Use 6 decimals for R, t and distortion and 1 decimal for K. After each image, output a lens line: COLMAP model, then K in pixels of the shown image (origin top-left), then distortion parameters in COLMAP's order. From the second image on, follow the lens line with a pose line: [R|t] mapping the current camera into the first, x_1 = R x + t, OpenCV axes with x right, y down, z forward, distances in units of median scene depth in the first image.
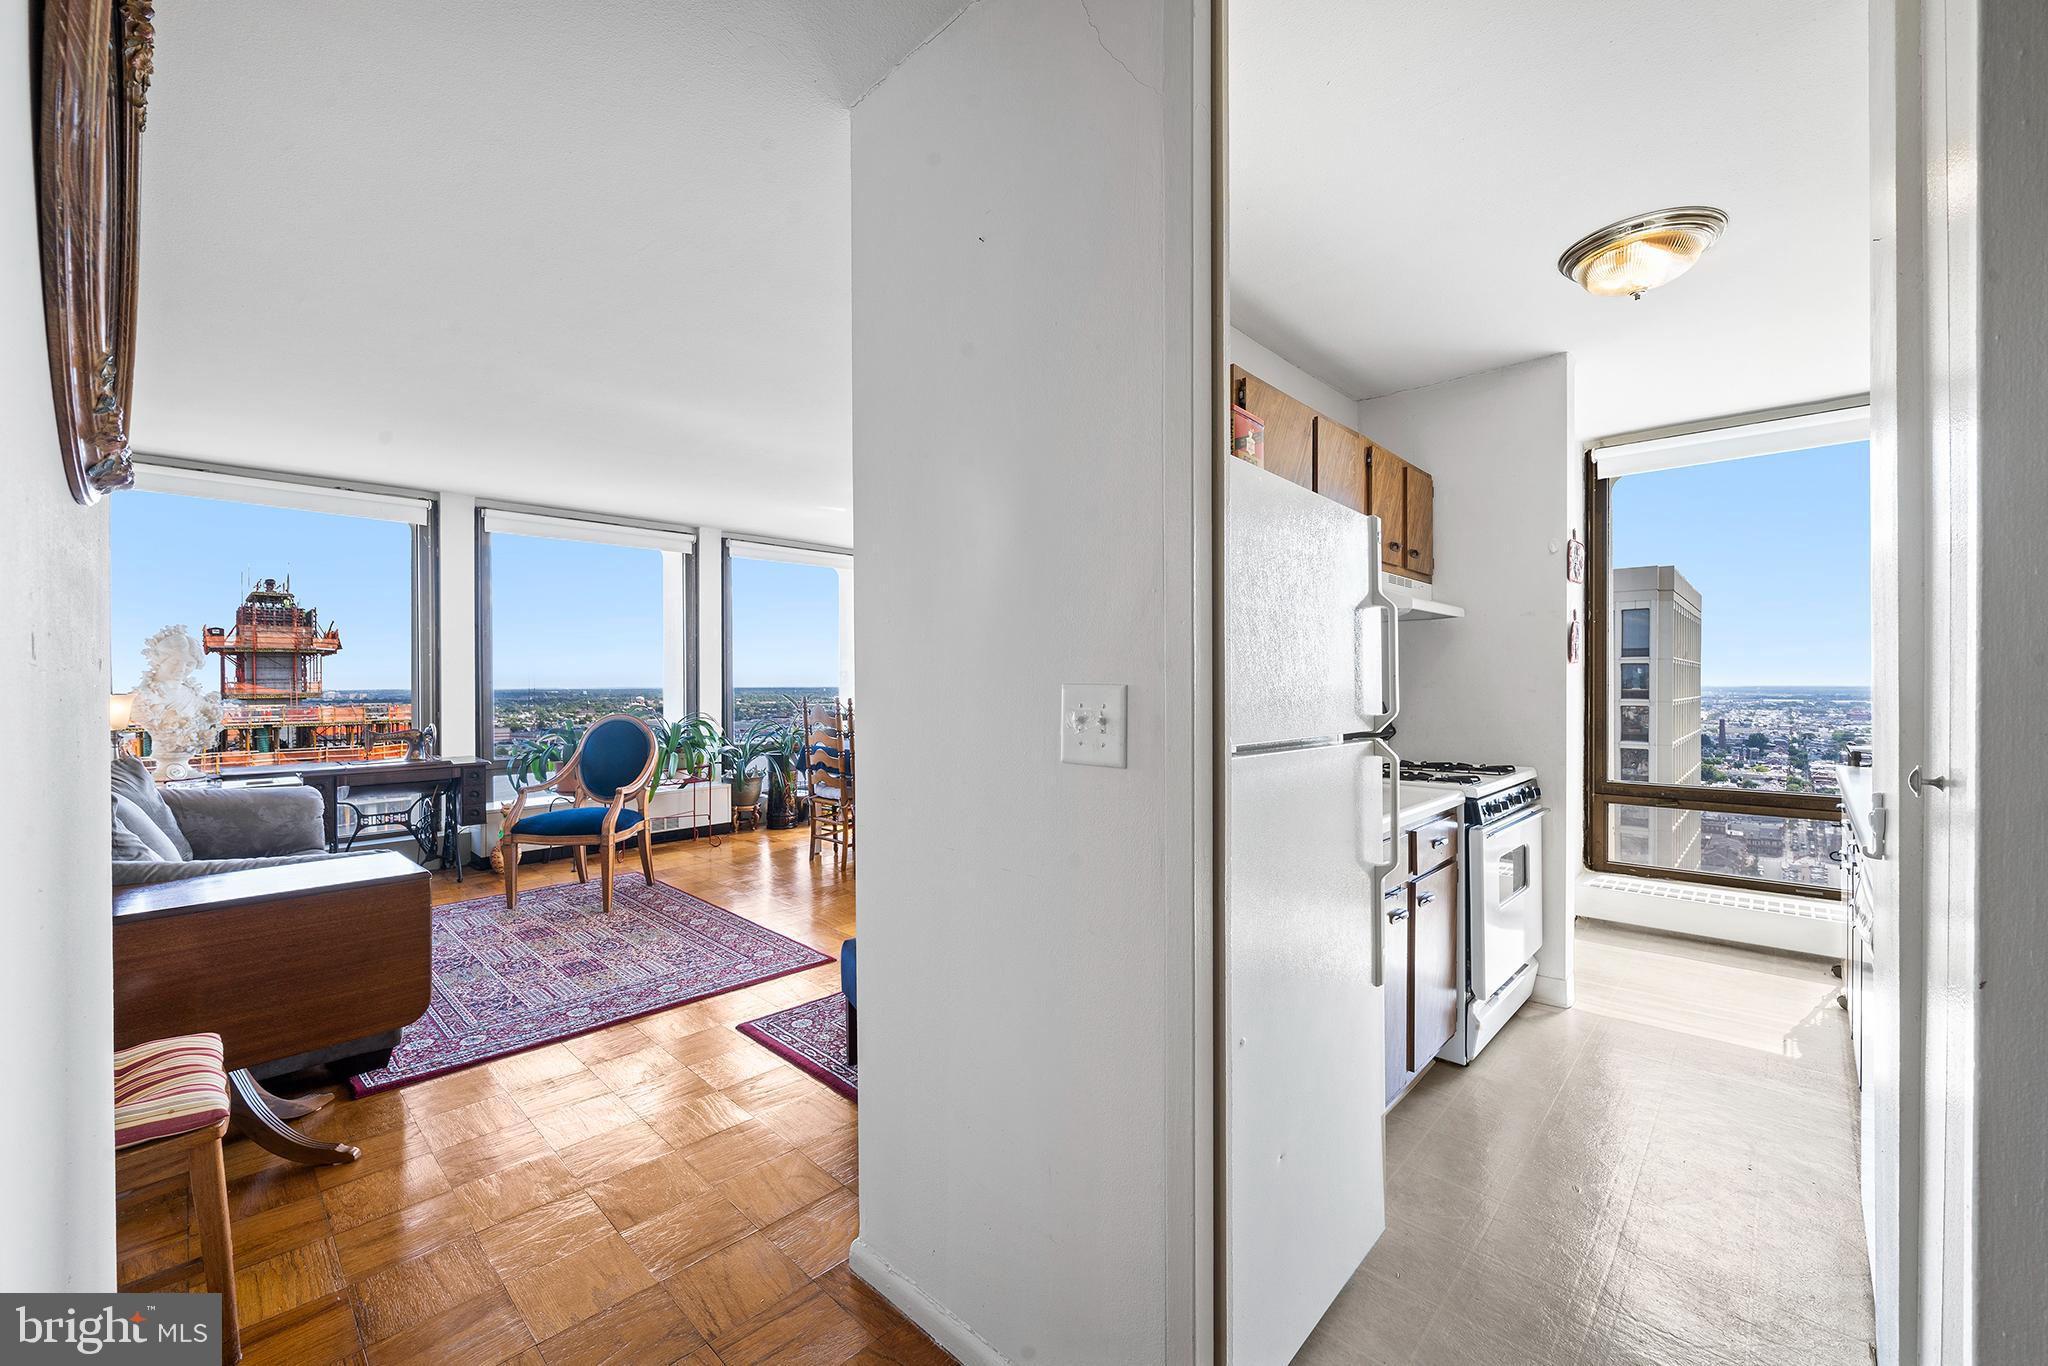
lens RADIAL K [[808.9, 0, 1026.8], [0, 808.9, 684.1], [0, 0, 1]] dist [-0.001984, -0.000253]
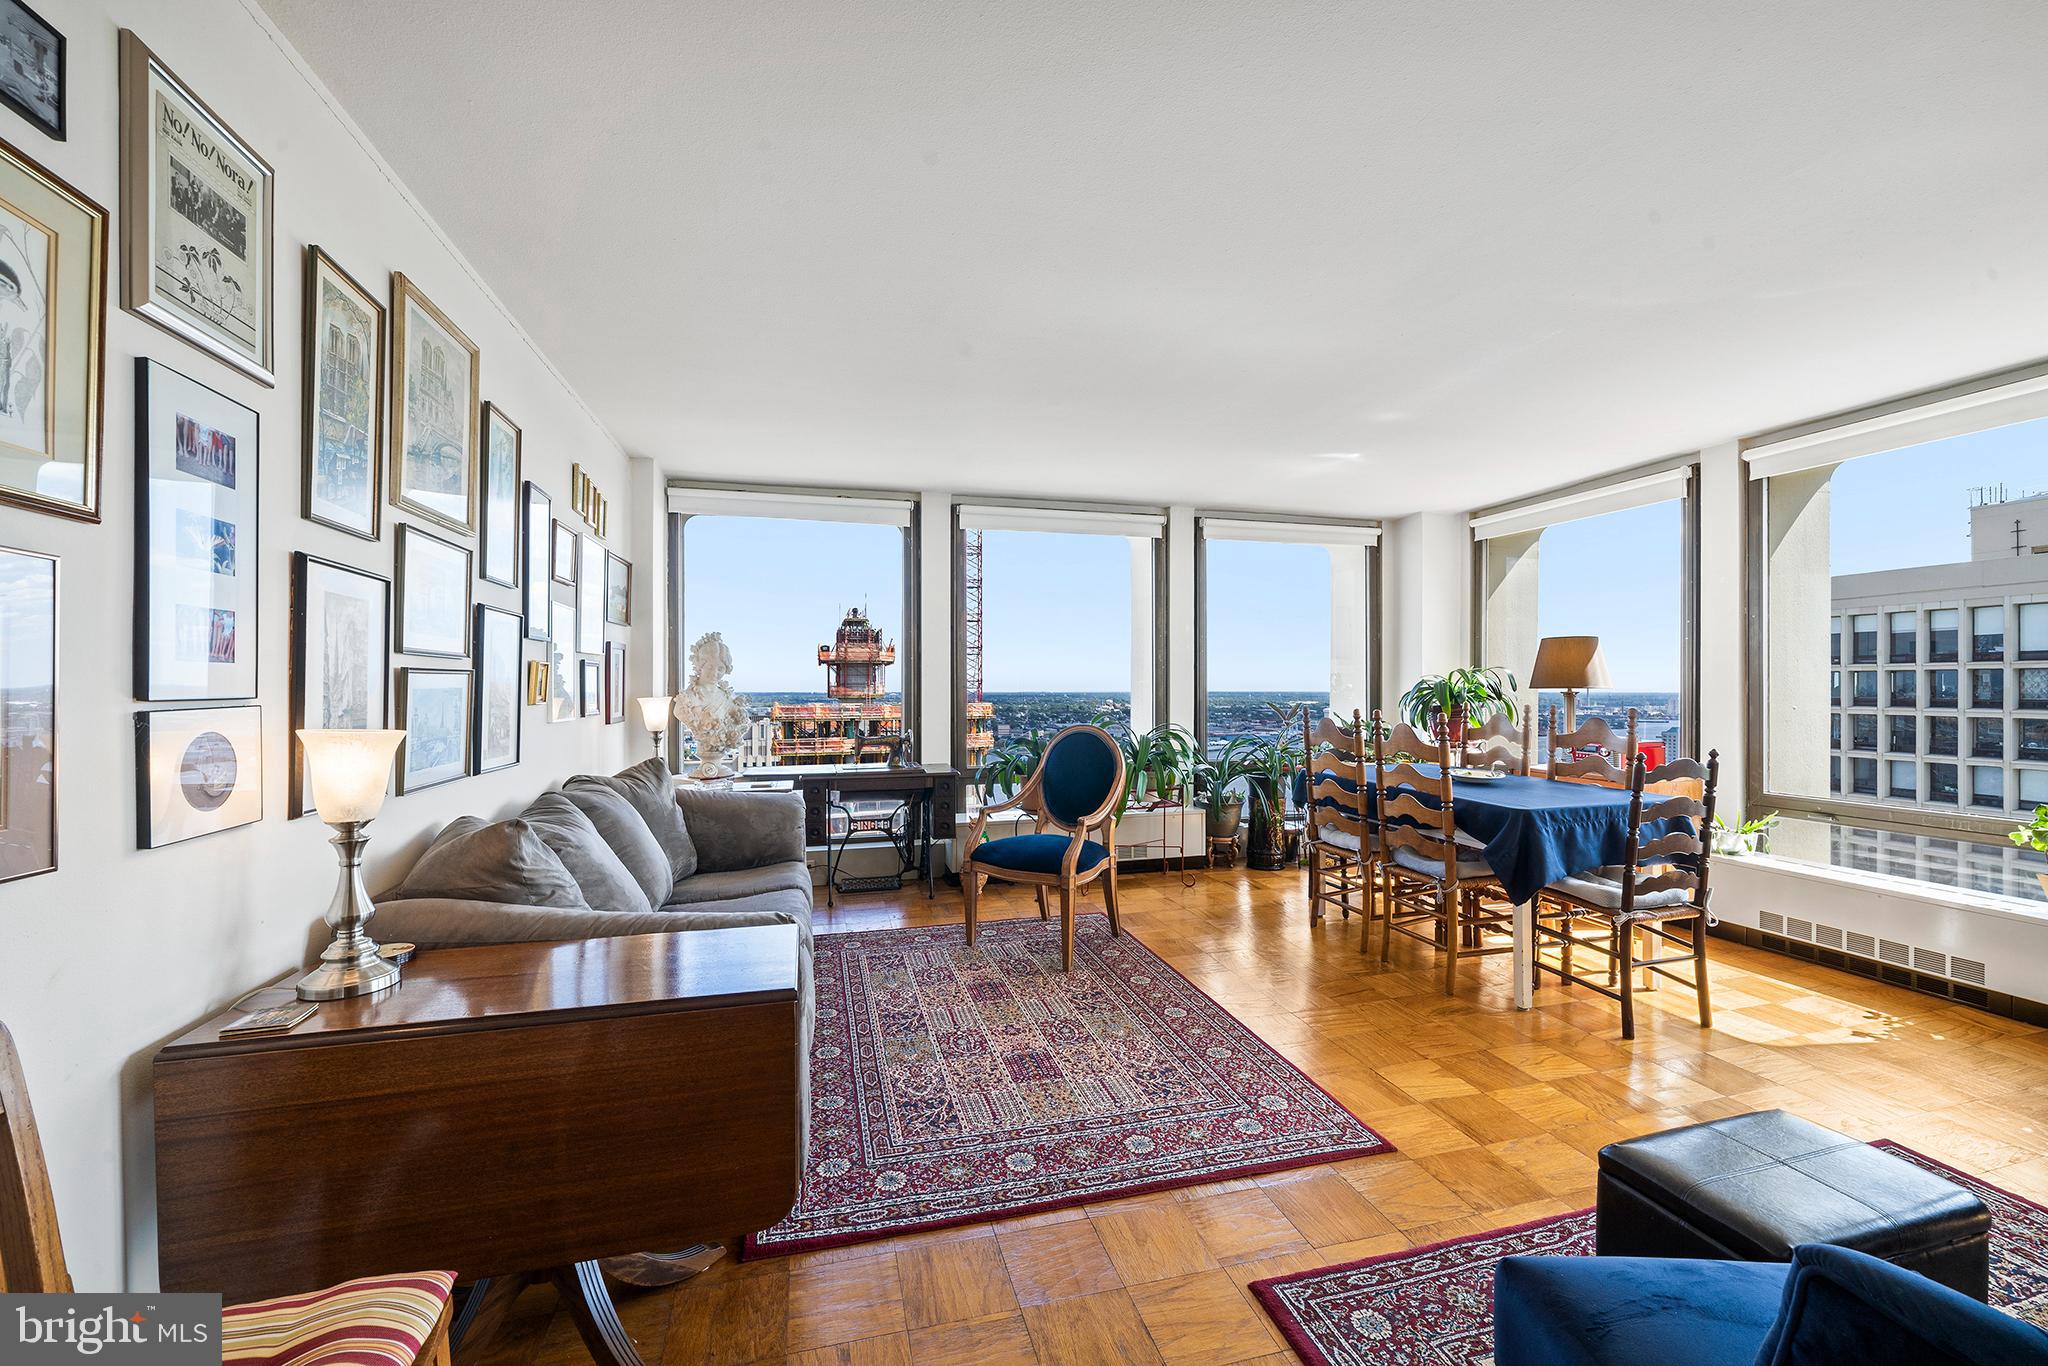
lens RADIAL K [[808.9, 0, 1026.8], [0, 808.9, 684.1], [0, 0, 1]] dist [-0.001984, -0.000253]
pose [[0.853612, 0.000664, -0.520909, -0.108436], [-0.003694, 0.999982, -0.004779, -0.000761], [0.520897, 0.006004, 0.853599, 0.234895]]
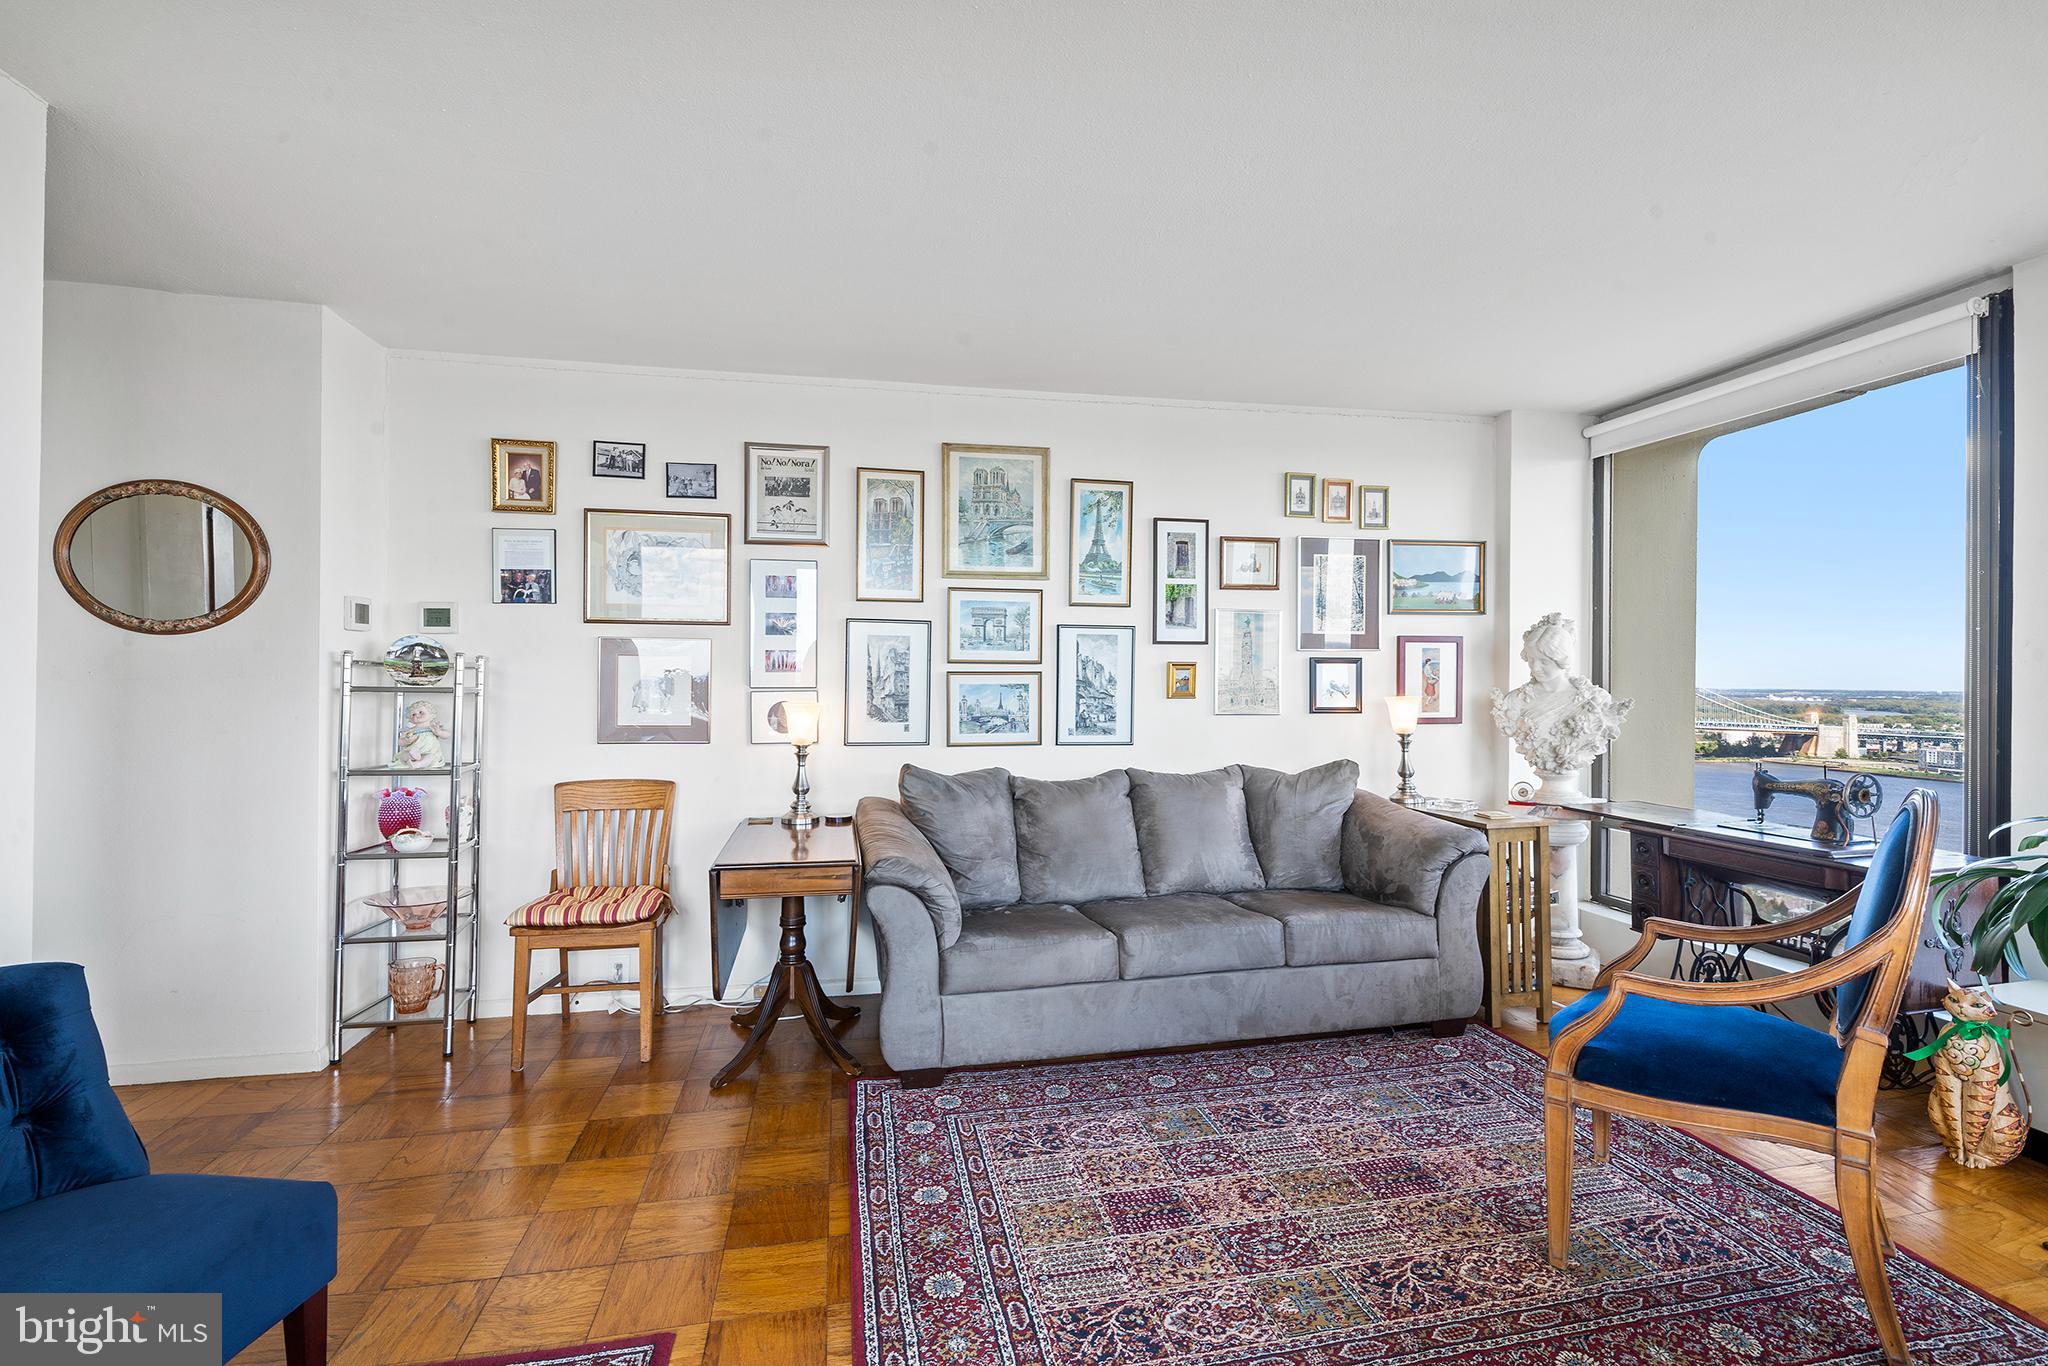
lens RADIAL K [[901.2, 0, 1022.4], [0, 901.2, 673.0], [0, 0, 1]] dist [0.000068, 0.000011]
pose [[-0.569100, -0.003407, -0.822261, -0.000344], [-0.006756, 0.999977, 0.000532, -0.007860], [0.822240, 0.005858, -0.569110, 0.846127]]
